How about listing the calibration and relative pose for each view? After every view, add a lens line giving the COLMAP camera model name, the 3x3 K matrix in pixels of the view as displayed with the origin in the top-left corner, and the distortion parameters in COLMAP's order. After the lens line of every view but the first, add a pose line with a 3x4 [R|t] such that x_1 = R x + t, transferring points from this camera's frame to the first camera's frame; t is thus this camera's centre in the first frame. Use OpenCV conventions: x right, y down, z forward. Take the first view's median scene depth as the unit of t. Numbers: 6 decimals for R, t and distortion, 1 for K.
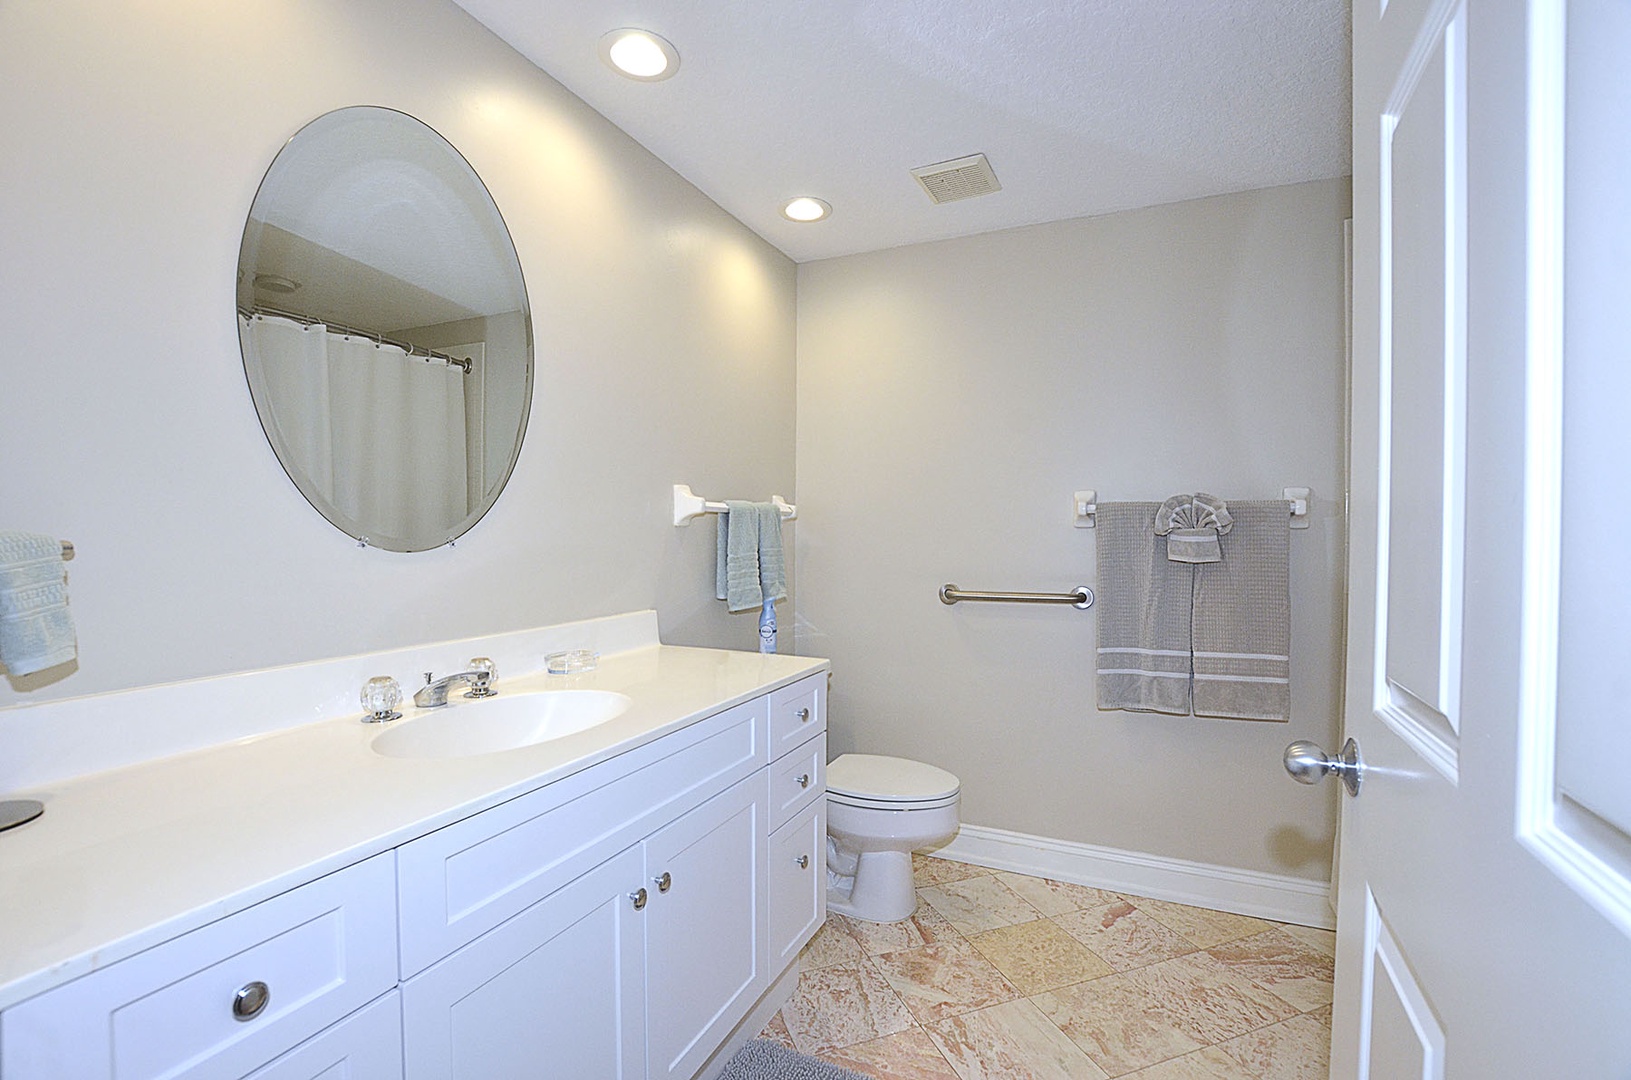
lens RADIAL K [[512.2, 0, 814.0], [0, 512.2, 531.5], [0, 0, 1]] dist [-0.011067, -0.000041]
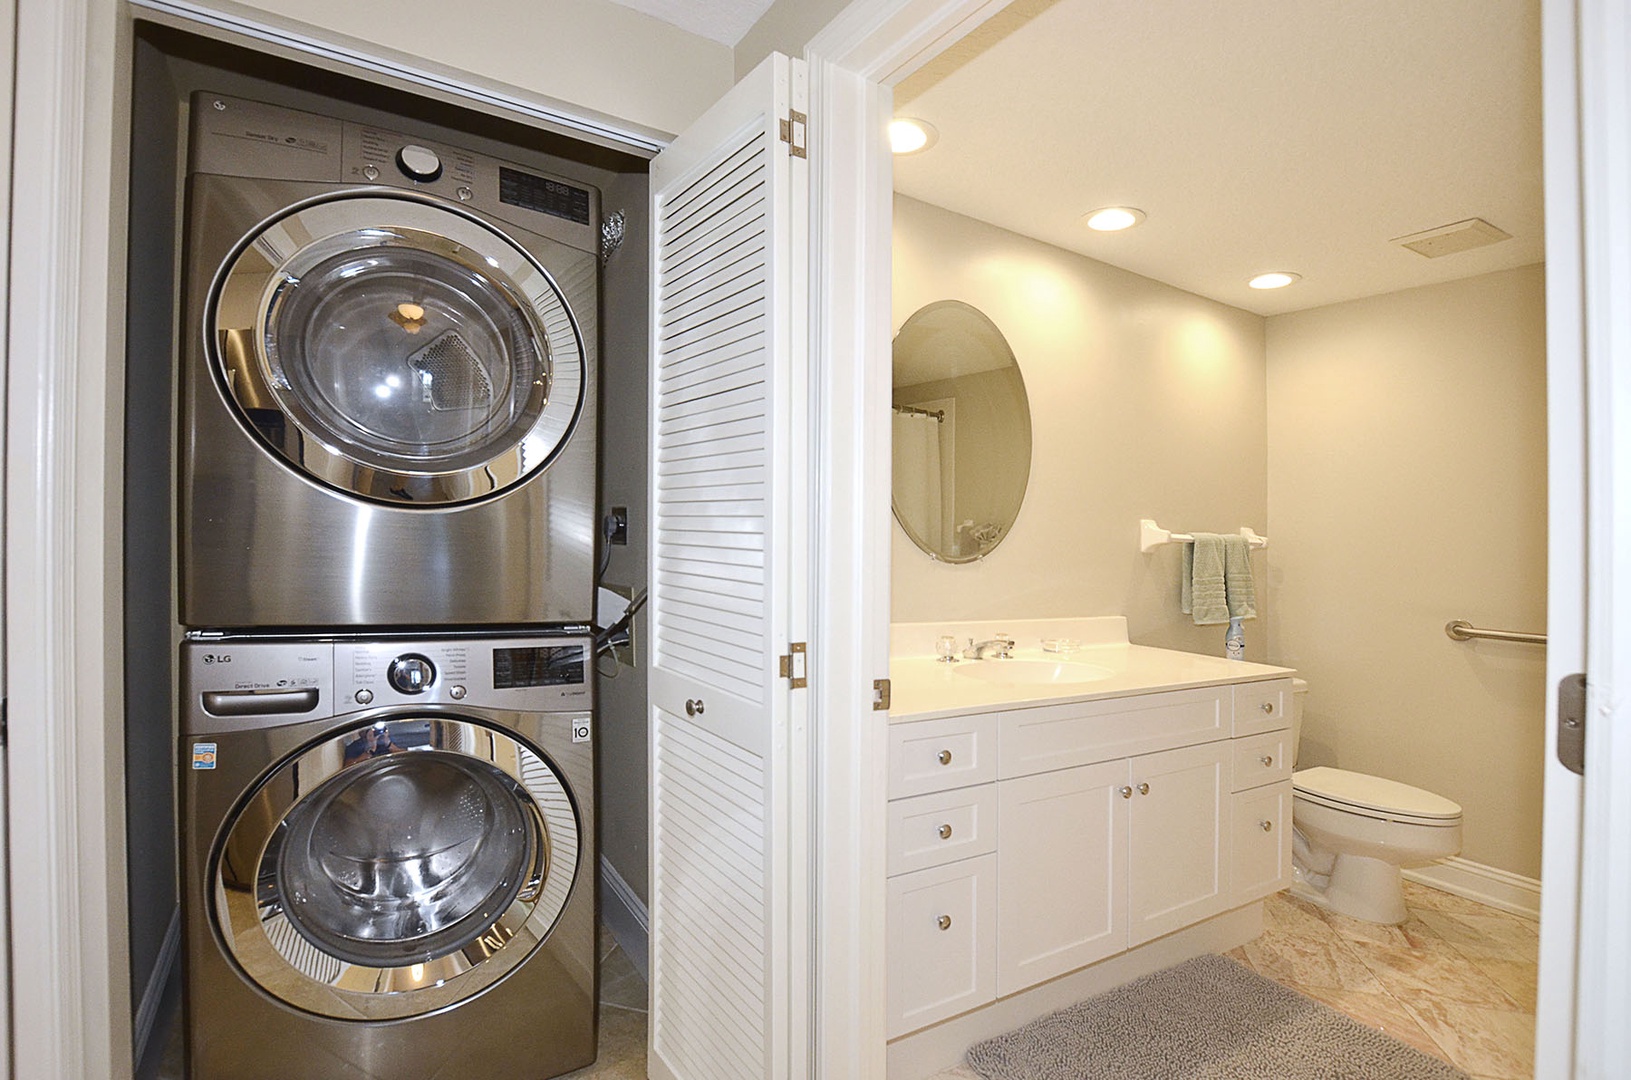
lens RADIAL K [[512.2, 0, 814.0], [0, 512.2, 531.5], [0, 0, 1]] dist [-0.011067, -0.000041]
pose [[0.699674, -0.002511, -0.714458, 0.073277], [-0.013806, 0.999760, -0.017034, -0.034680], [0.714329, 0.021782, 0.699471, -0.546404]]
